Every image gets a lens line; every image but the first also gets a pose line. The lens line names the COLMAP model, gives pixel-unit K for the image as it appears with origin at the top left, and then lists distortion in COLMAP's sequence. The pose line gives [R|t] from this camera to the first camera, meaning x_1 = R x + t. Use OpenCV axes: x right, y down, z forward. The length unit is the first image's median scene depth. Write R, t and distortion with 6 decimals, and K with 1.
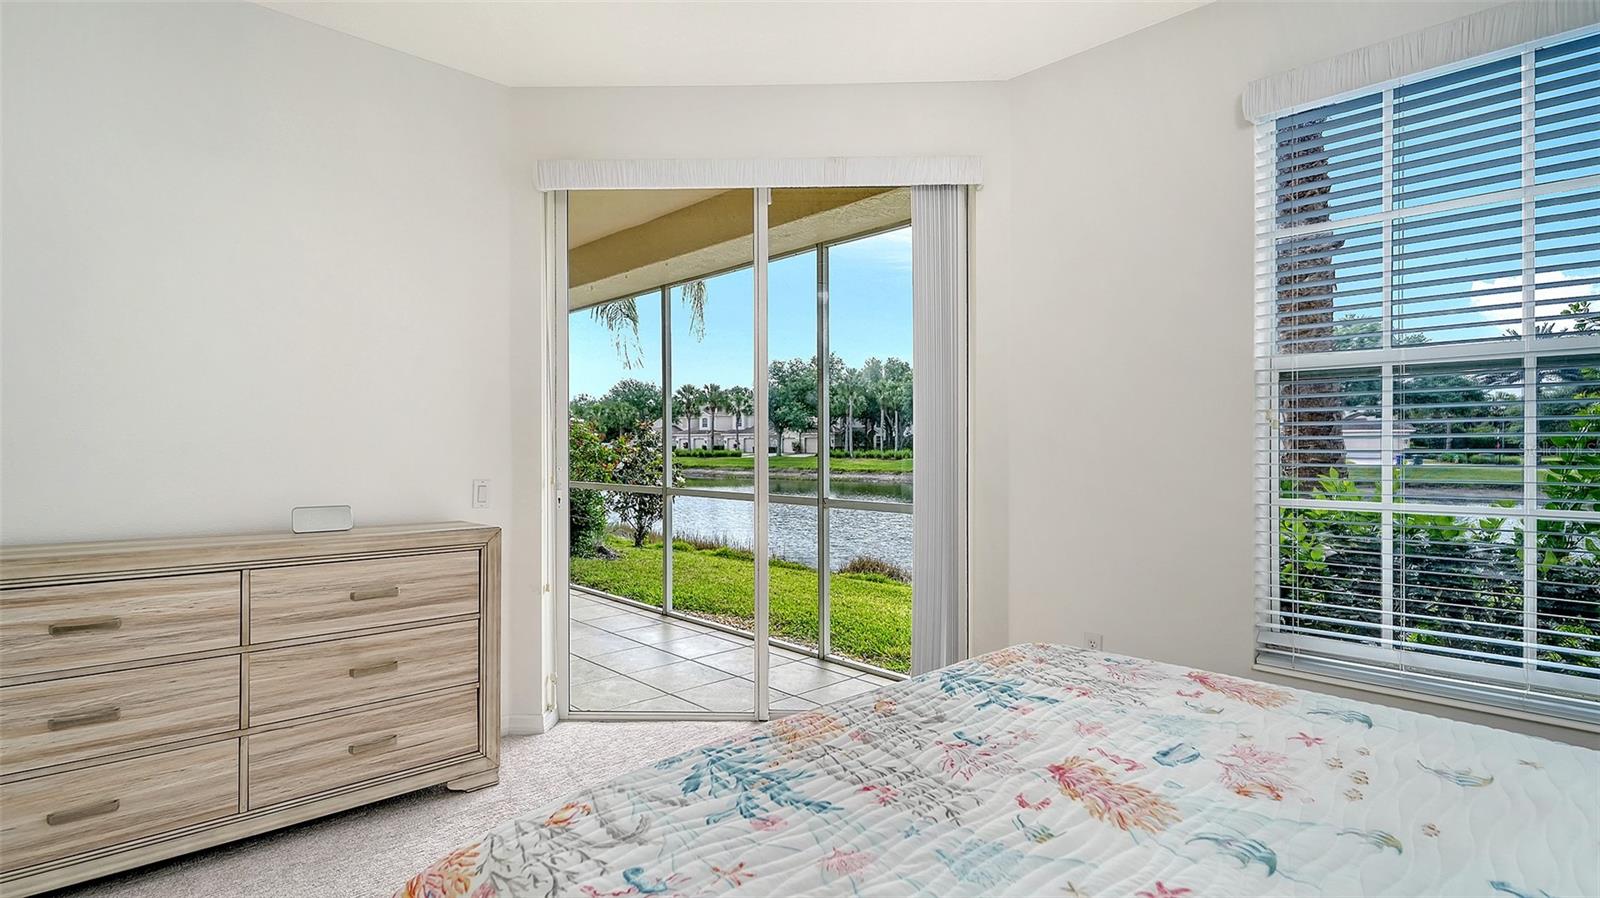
lens RADIAL K [[796.4, 0, 781.9], [0, 796.4, 464.9], [0, 0, 1]] dist [-0.008299, 0.001830]
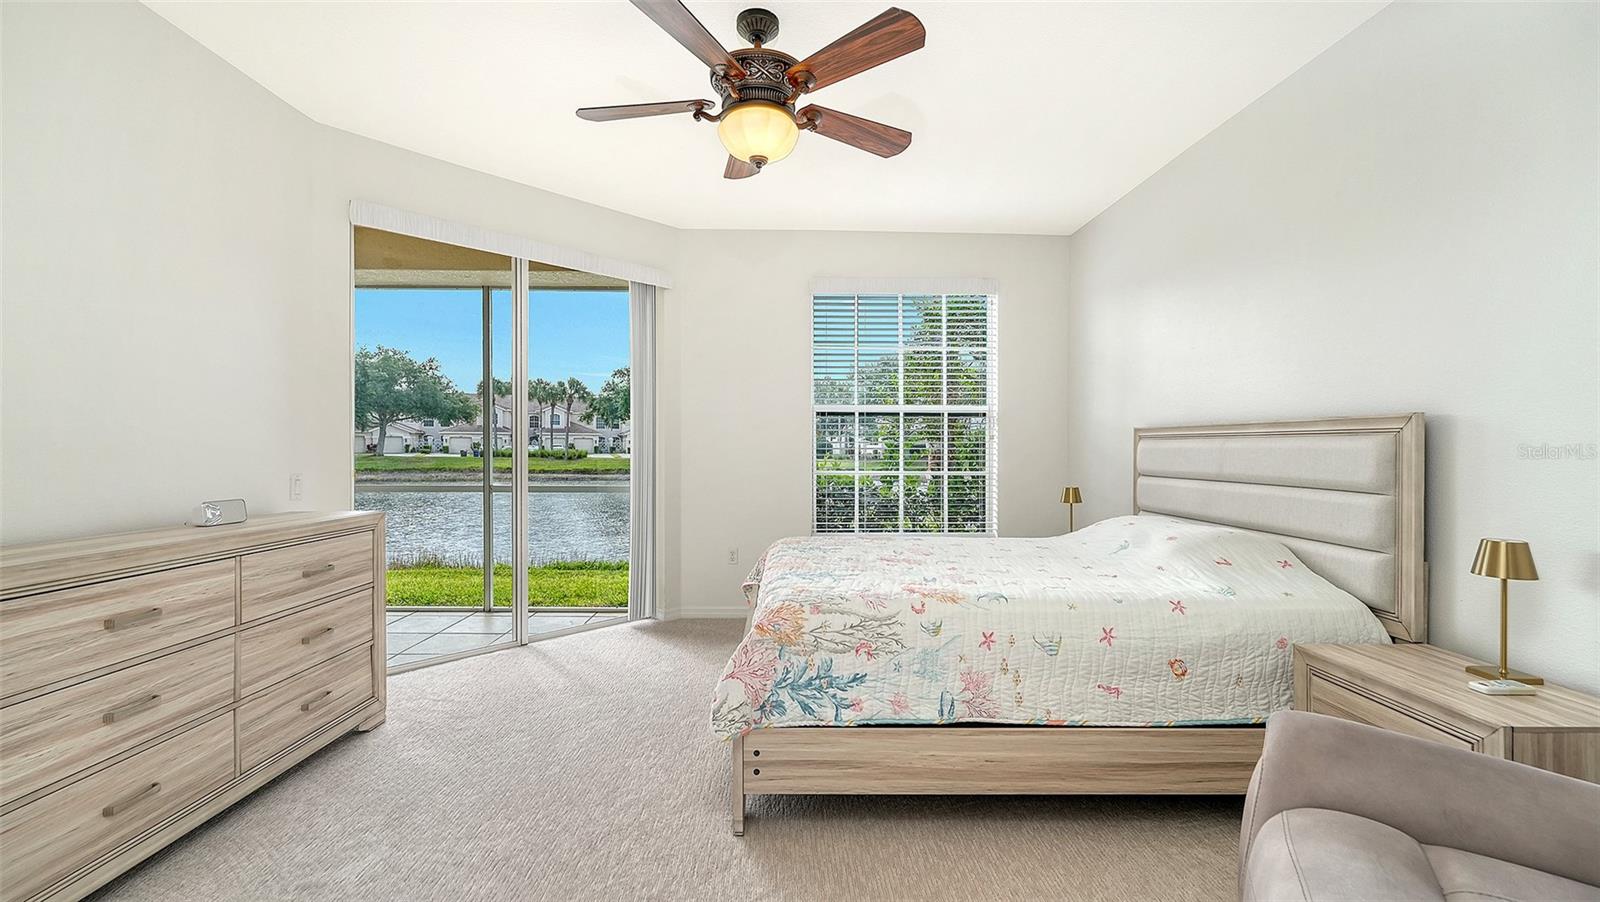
lens RADIAL K [[677.6, 0, 809.2], [0, 677.6, 449.6], [0, 0, 1]] dist [-0.000608, -0.000519]
pose [[0.661780, -0.001964, 0.749696, -0.862488], [0.013920, 0.999856, -0.009669, 0.003550], [-0.749569, 0.016835, 0.661712, -0.226869]]
